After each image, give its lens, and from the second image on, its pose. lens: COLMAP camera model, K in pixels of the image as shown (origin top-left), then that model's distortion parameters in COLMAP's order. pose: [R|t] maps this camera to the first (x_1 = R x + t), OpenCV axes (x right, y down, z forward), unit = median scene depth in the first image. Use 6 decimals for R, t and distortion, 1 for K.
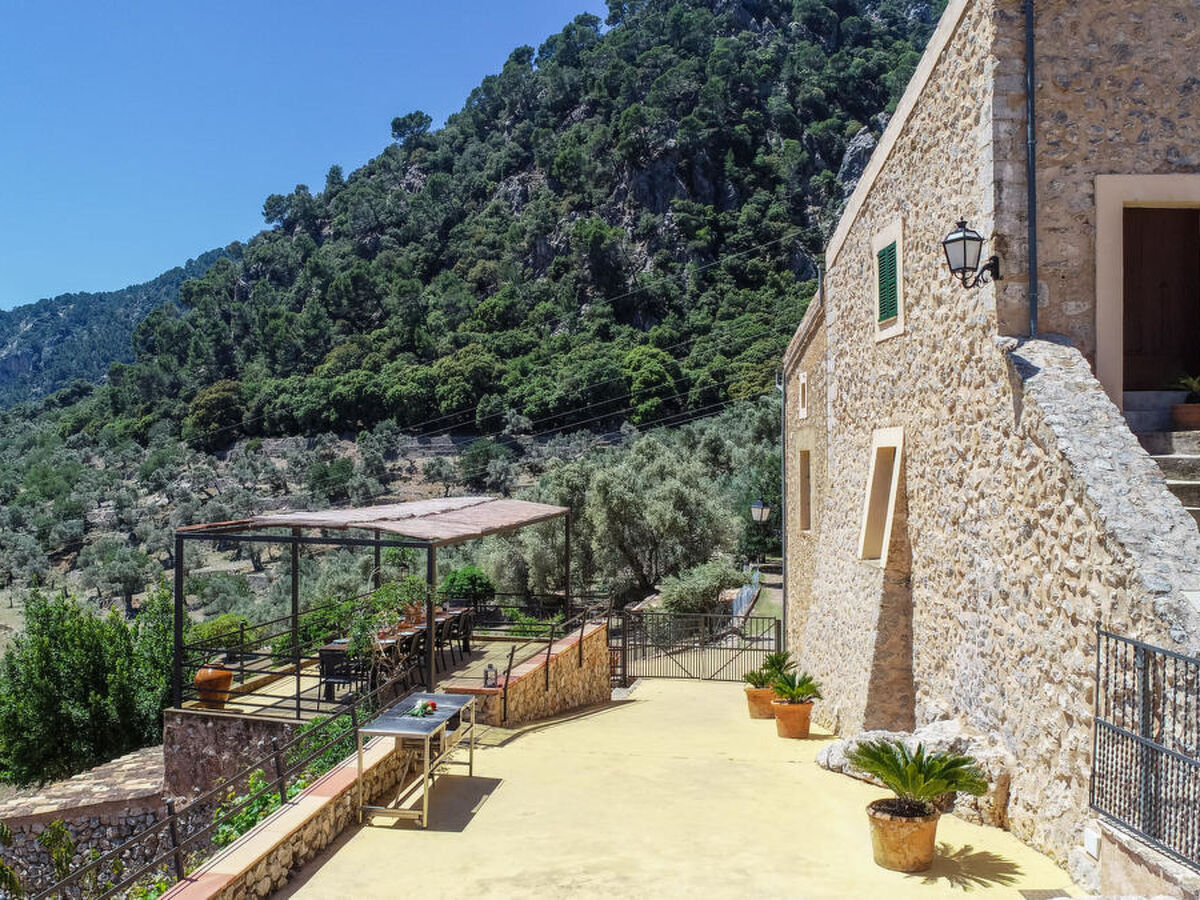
lens RADIAL K [[1066.6, 0, 600.0], [0, 1066.6, 450.0], [0, 0, 1]] dist [0.002596, -0.013419]
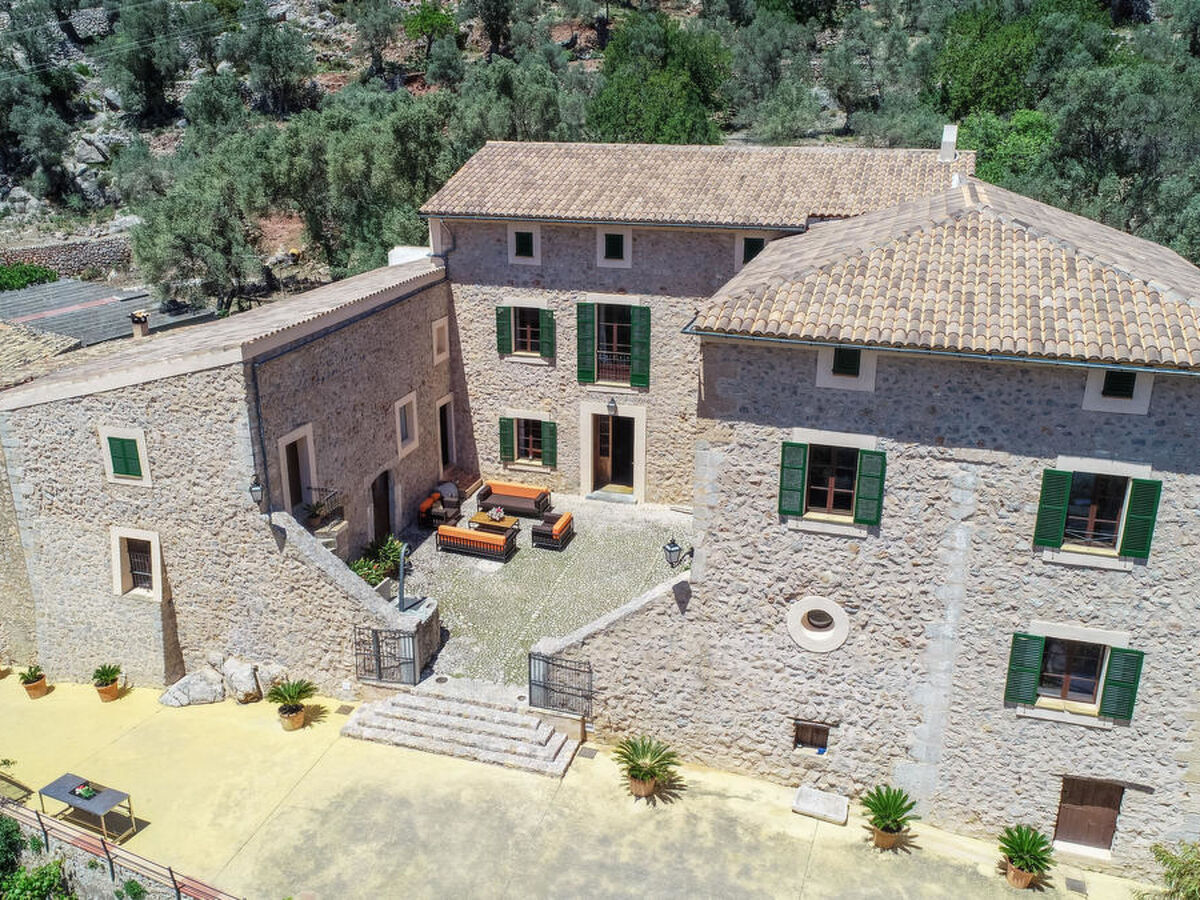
lens RADIAL K [[1066.6, 0, 600.0], [0, 1066.6, 450.0], [0, 0, 1]] dist [0.002596, -0.013419]
pose [[0.300327, -0.314161, 0.900614, -0.079445], [-0.007907, 0.943350, 0.331705, -0.055075], [-0.953804, -0.106741, 0.280829, -0.019963]]
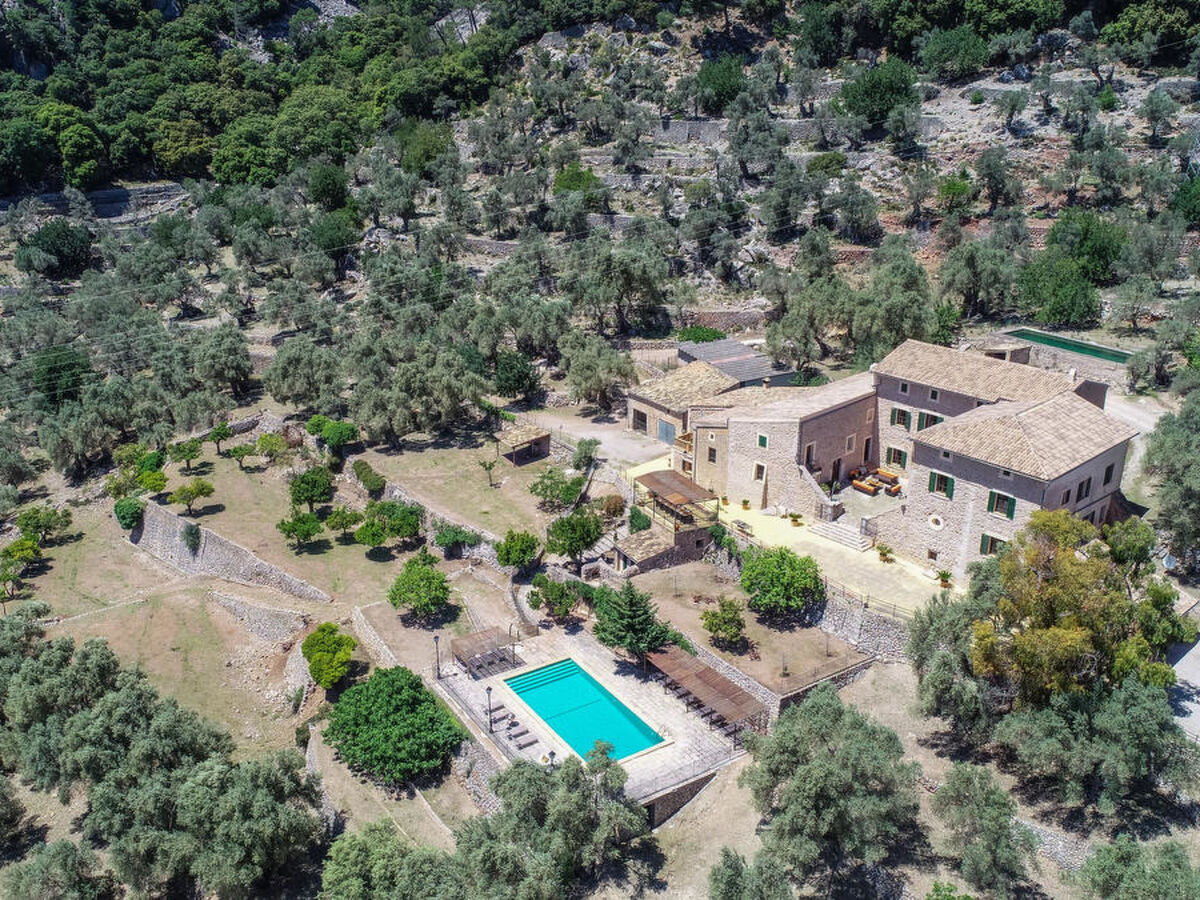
lens RADIAL K [[1066.6, 0, 600.0], [0, 1066.6, 450.0], [0, 0, 1]] dist [0.002596, -0.013419]
pose [[0.743946, -0.237619, 0.624565, -0.314747], [-0.005397, 0.932475, 0.361194, -0.170293], [-0.668218, -0.272080, 0.692429, -0.196571]]
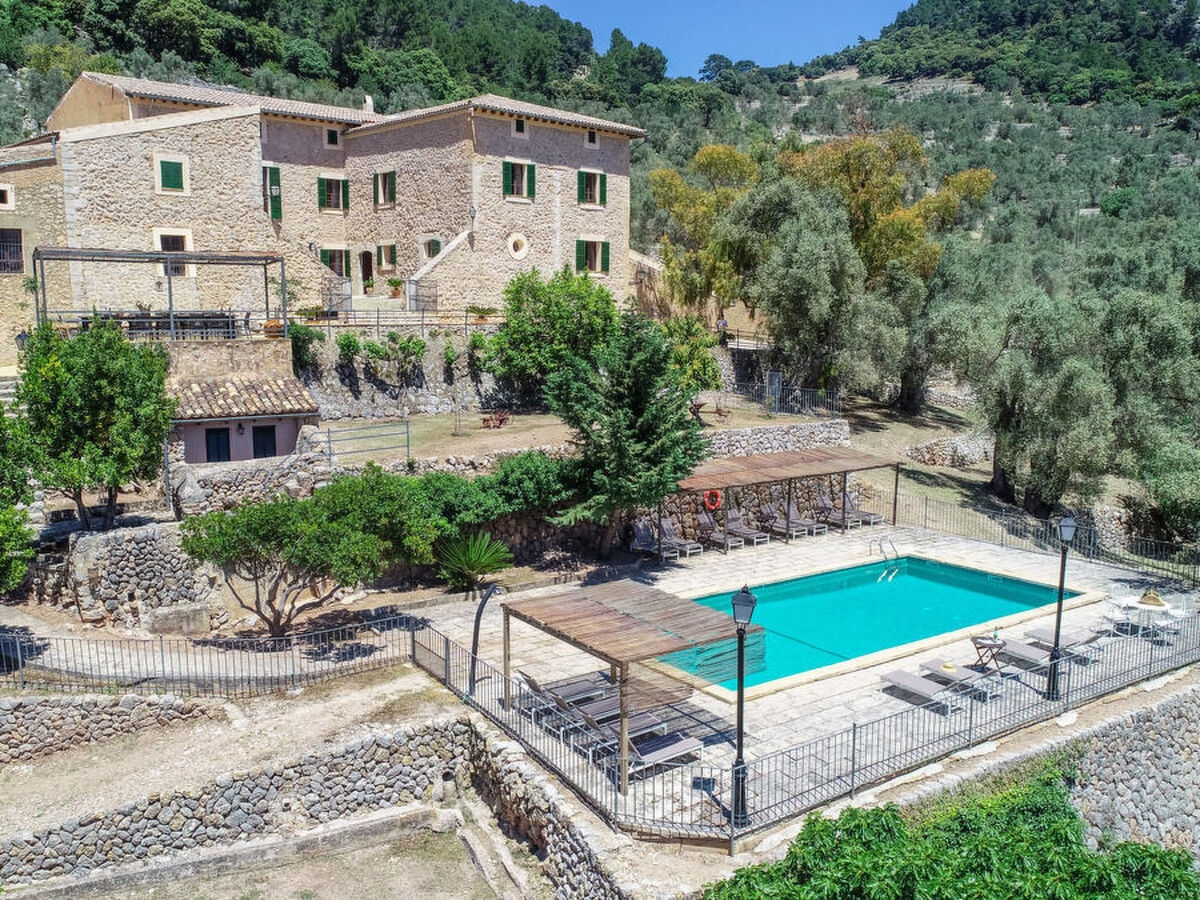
lens RADIAL K [[1066.6, 0, 600.0], [0, 1066.6, 450.0], [0, 0, 1]] dist [0.002596, -0.013419]
pose [[-0.691503, -0.100167, 0.715395, -0.180455], [-0.007711, 0.991307, 0.131346, 0.012364], [-0.722332, 0.085310, -0.686264, 0.152220]]
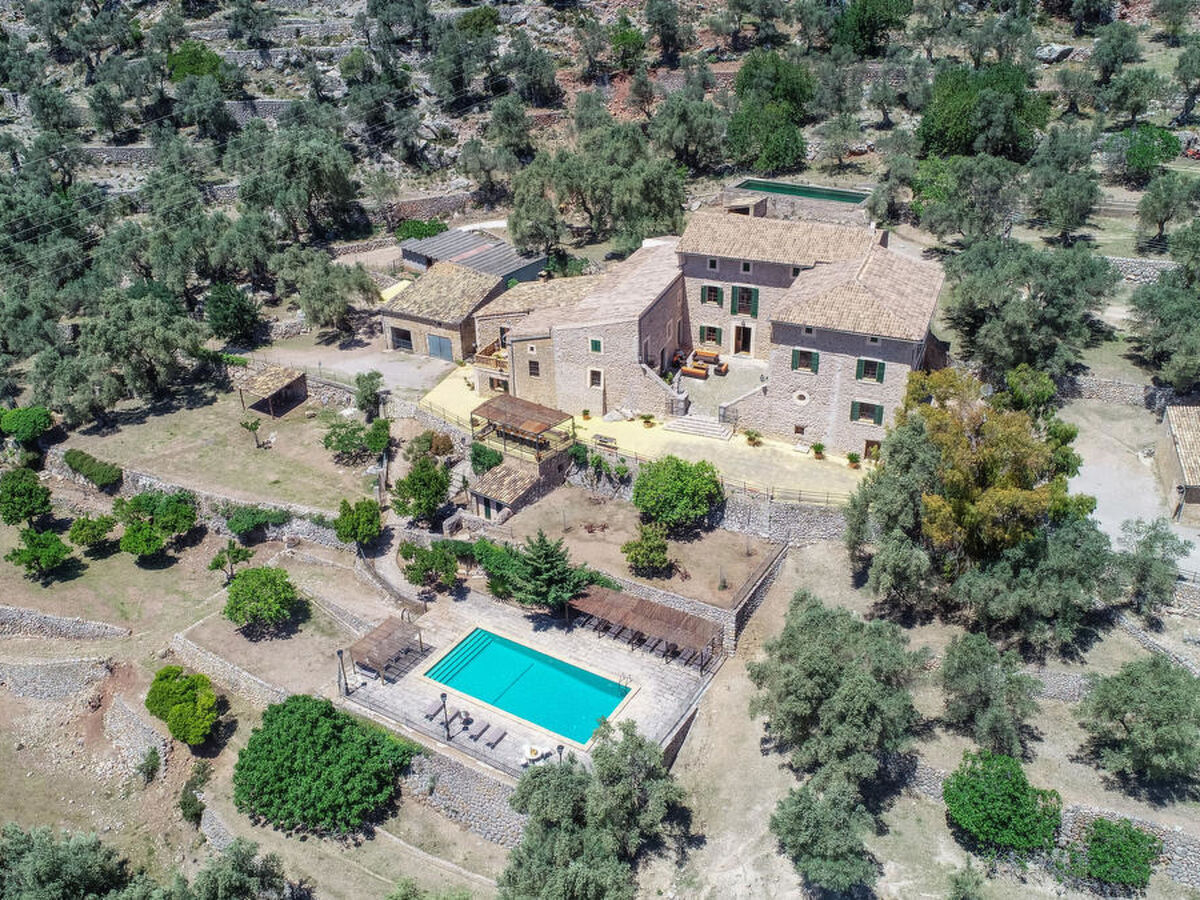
lens RADIAL K [[1066.6, 0, 600.0], [0, 1066.6, 450.0], [0, 0, 1]] dist [0.002596, -0.013419]
pose [[0.390082, -0.451898, 0.802262, -0.338604], [0.015576, 0.874399, 0.484958, -0.180213], [-0.920648, -0.176677, 0.348126, -0.085518]]
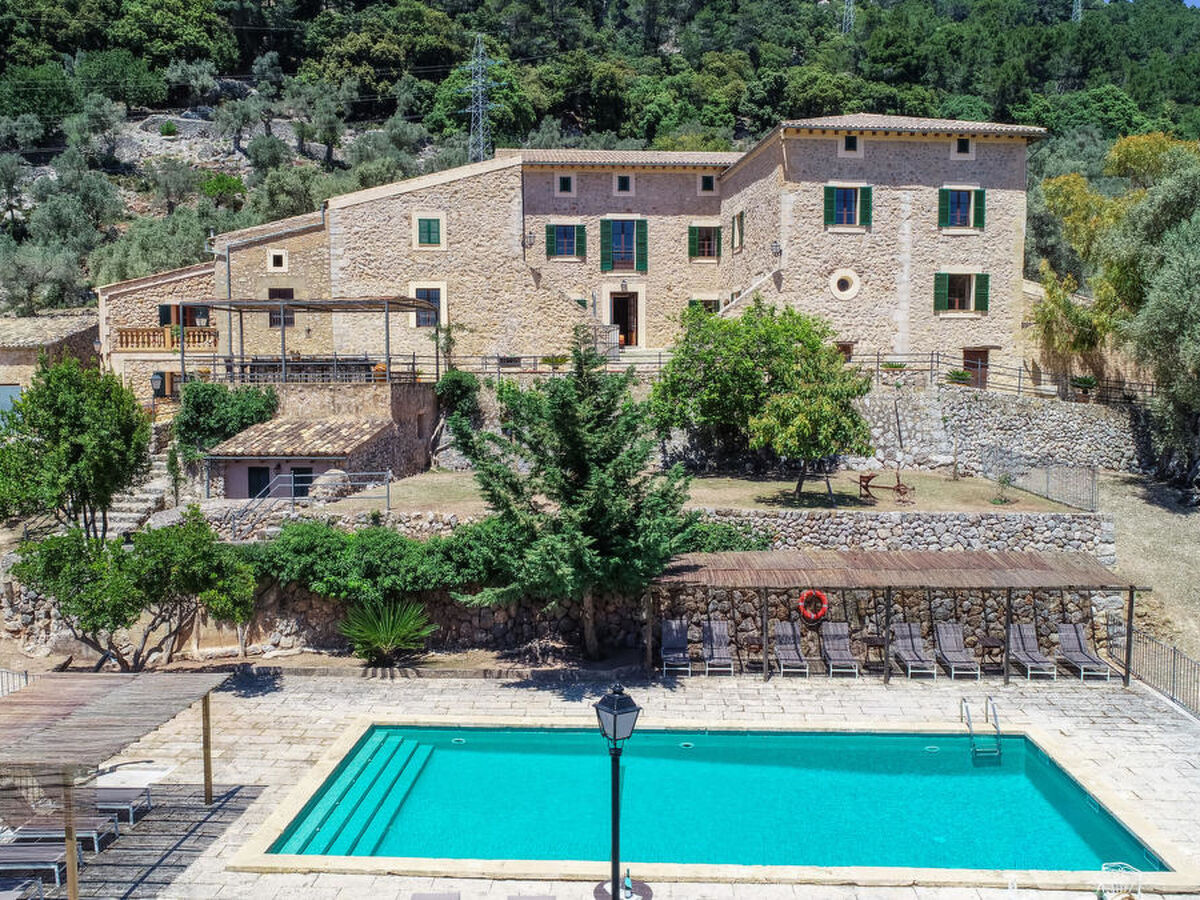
lens RADIAL K [[1066.6, 0, 600.0], [0, 1066.6, 450.0], [0, 0, 1]] dist [0.002596, -0.013419]
pose [[-0.096170, -0.073345, 0.992659, -0.191562], [-0.003243, 0.997299, 0.073374, 0.015496], [-0.995360, 0.003837, -0.096148, 0.057625]]
